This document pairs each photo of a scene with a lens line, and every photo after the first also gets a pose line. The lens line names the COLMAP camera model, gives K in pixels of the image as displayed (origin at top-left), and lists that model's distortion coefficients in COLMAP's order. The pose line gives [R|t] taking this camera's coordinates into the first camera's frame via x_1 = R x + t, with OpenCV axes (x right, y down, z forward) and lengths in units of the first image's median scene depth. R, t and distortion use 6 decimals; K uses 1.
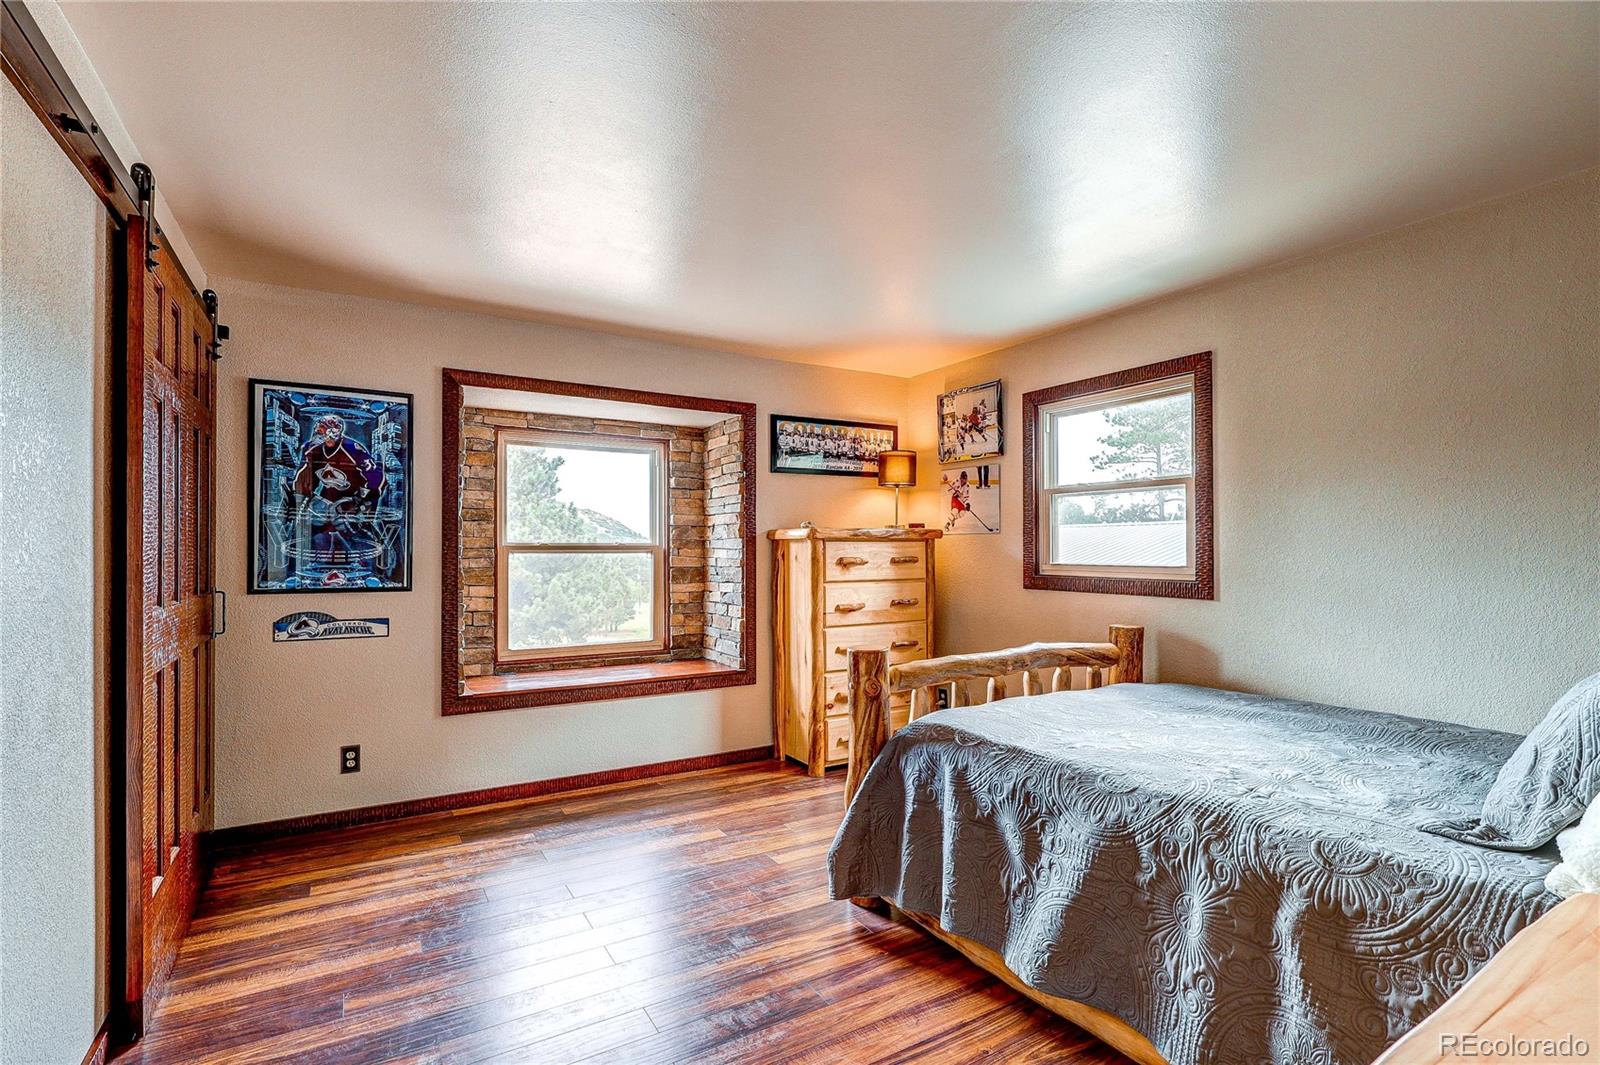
lens RADIAL K [[754.7, 0, 801.1], [0, 754.7, 540.2], [0, 0, 1]] dist [-0.003082, -0.000497]
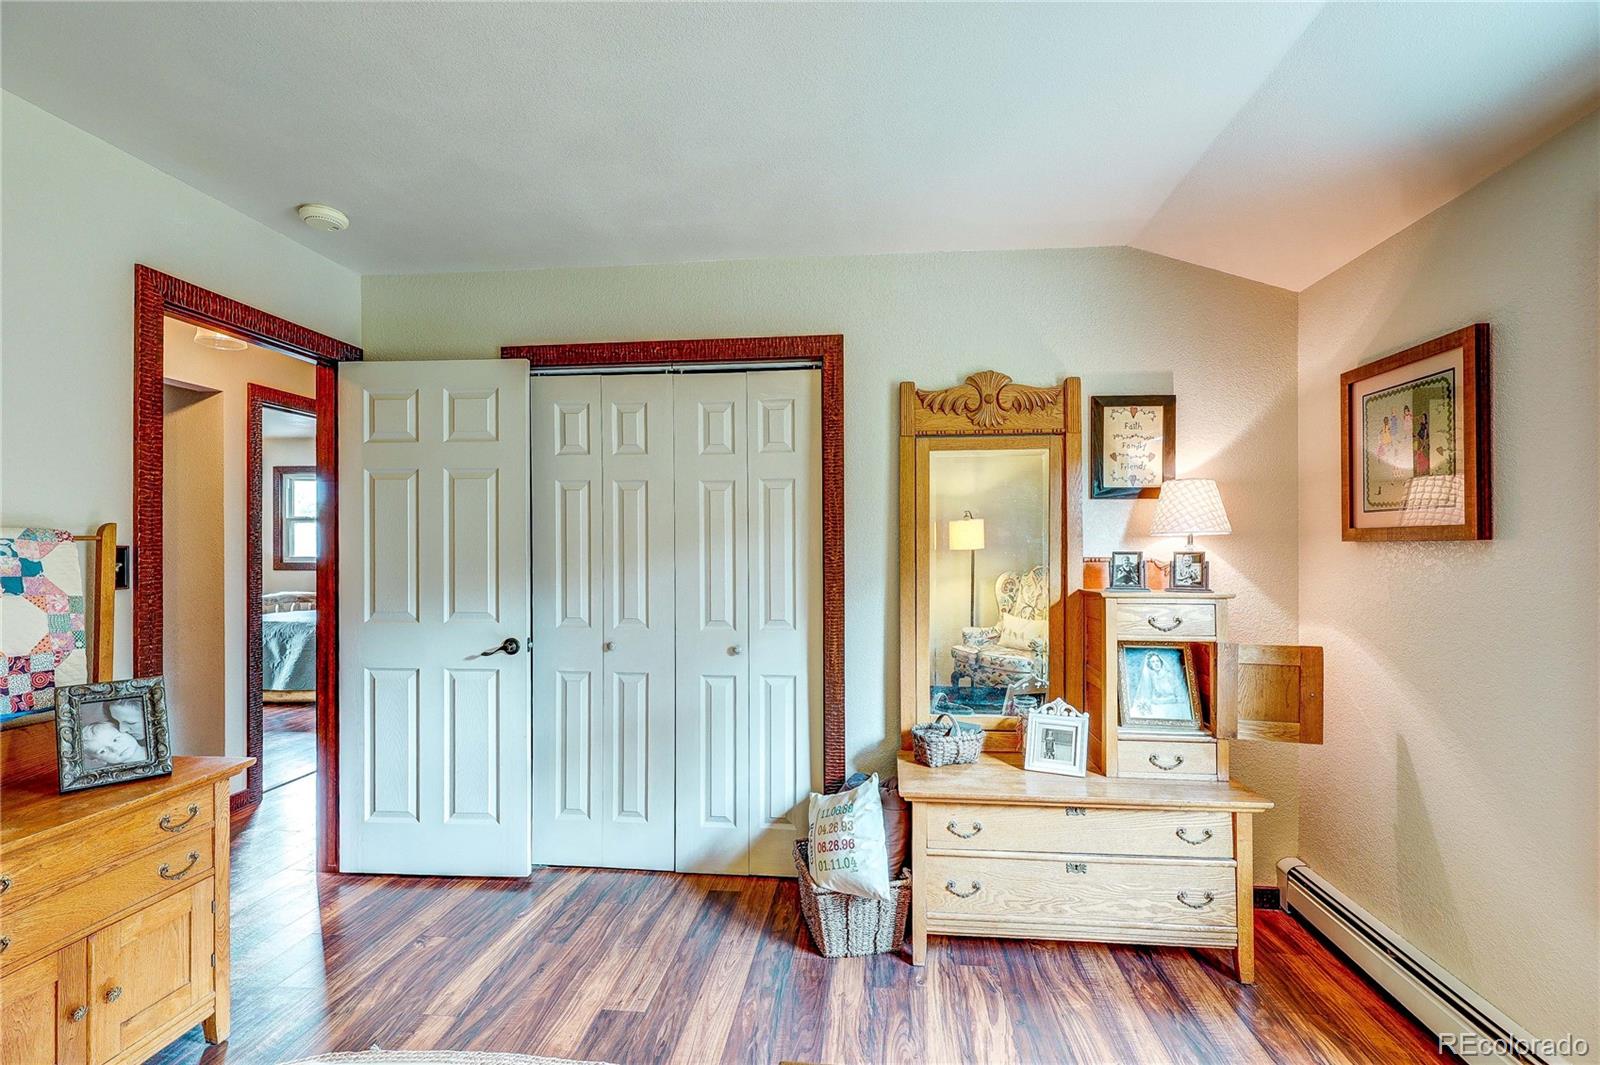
lens RADIAL K [[754.7, 0, 800.6], [0, 754.7, 538.9], [0, 0, 1]] dist [-0.003082, -0.000497]
pose [[0.610193, -0.000591, 0.792252, -0.521678], [-0.000276, 1.000000, 0.000959, -0.021971], [-0.792252, -0.000804, 0.610193, -1.583352]]
